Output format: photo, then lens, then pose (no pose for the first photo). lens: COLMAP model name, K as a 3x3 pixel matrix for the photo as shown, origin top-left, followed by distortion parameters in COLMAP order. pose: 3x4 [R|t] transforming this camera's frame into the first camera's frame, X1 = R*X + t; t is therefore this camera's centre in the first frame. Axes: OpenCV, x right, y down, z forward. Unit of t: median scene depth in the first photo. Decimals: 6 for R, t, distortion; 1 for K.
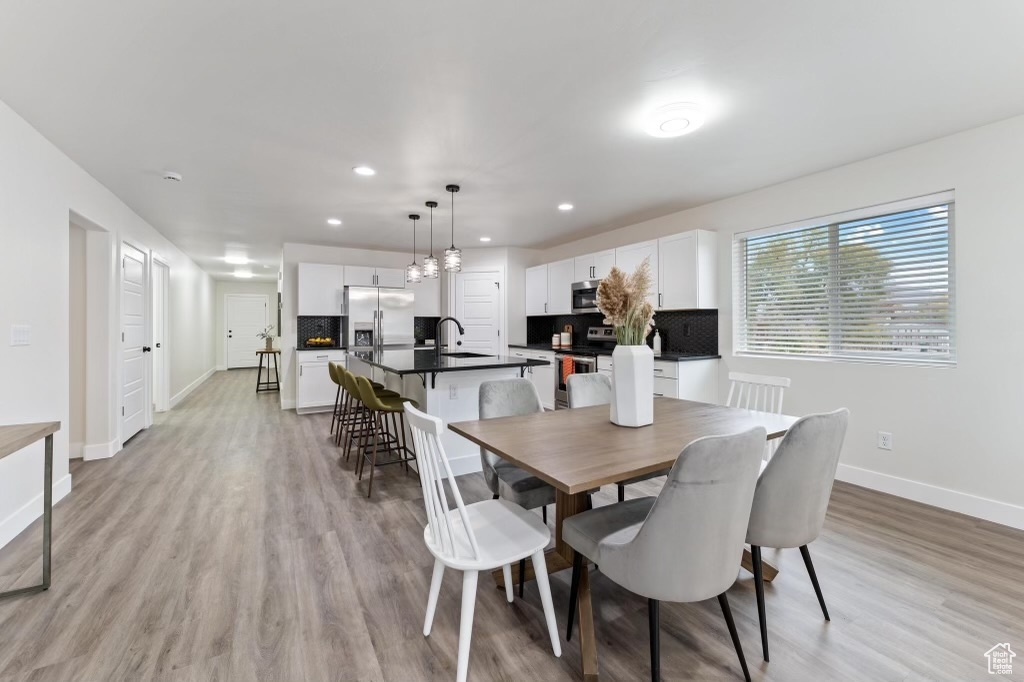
lens RADIAL K [[412.3, 0, 509.5], [0, 412.3, 333.6], [0, 0, 1]] dist [0.002140, 0.000258]
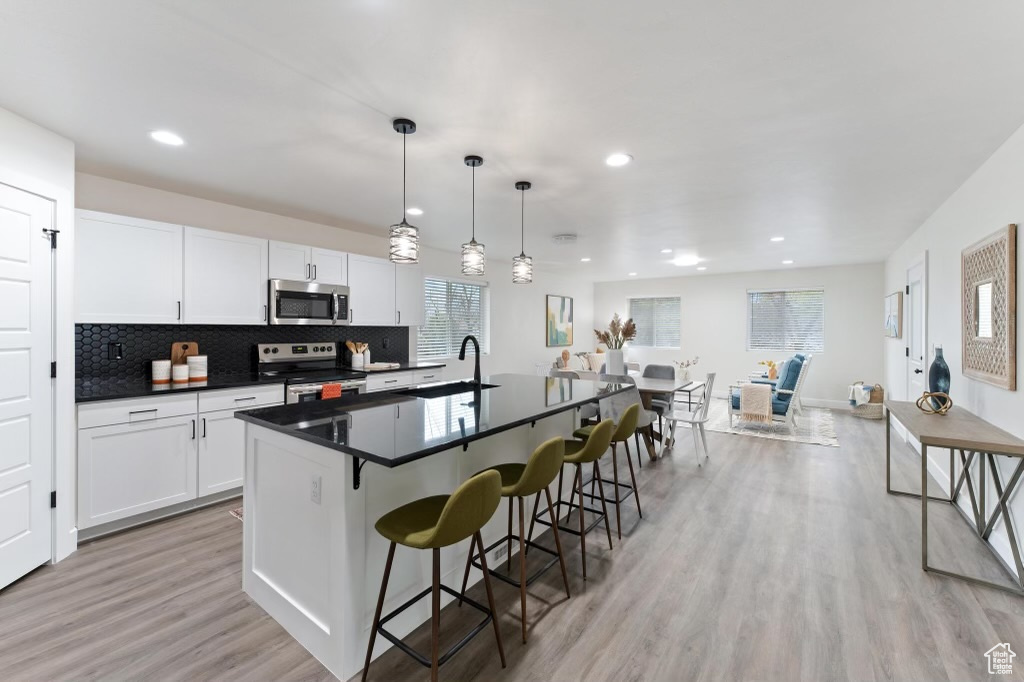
lens RADIAL K [[412.3, 0, 510.1], [0, 412.3, 334.0], [0, 0, 1]] dist [0.002140, 0.000258]
pose [[-0.395713, -0.010096, 0.918319, -1.147306], [0.011832, 0.999801, 0.016091, -0.073800], [-0.918298, 0.017233, -0.395515, 1.700976]]
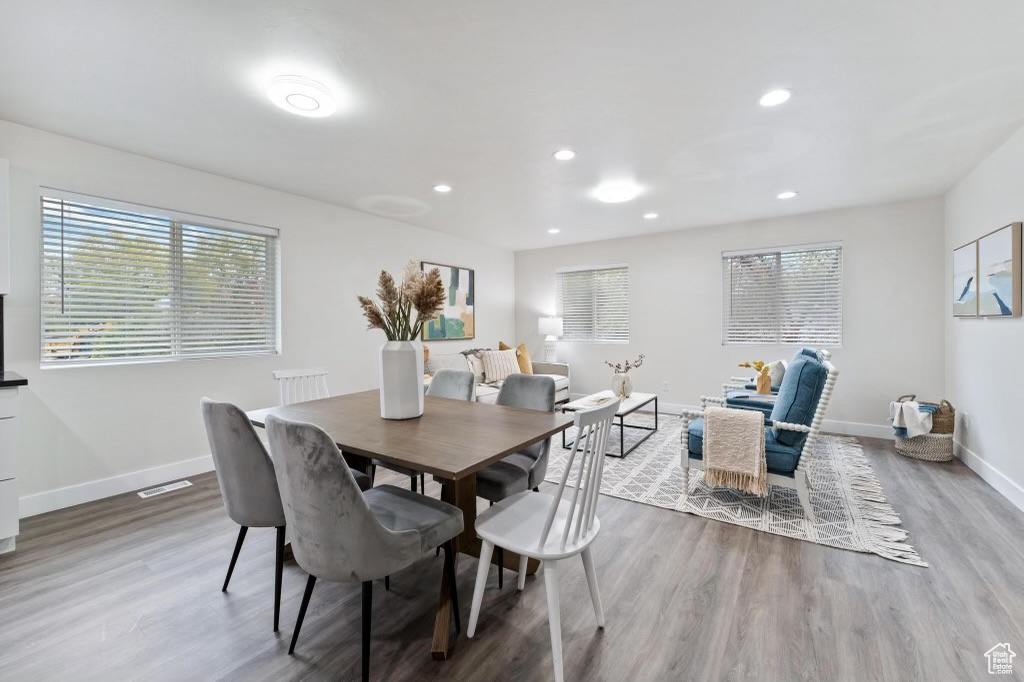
lens RADIAL K [[412.3, 0, 511.3], [0, 412.3, 330.3], [0, 0, 1]] dist [0.002140, 0.000258]
pose [[-0.421933, -0.003850, 0.906619, -0.521738], [0.019052, 0.999733, 0.013112, -0.006806], [-0.906427, 0.022805, -0.421747, 0.808069]]
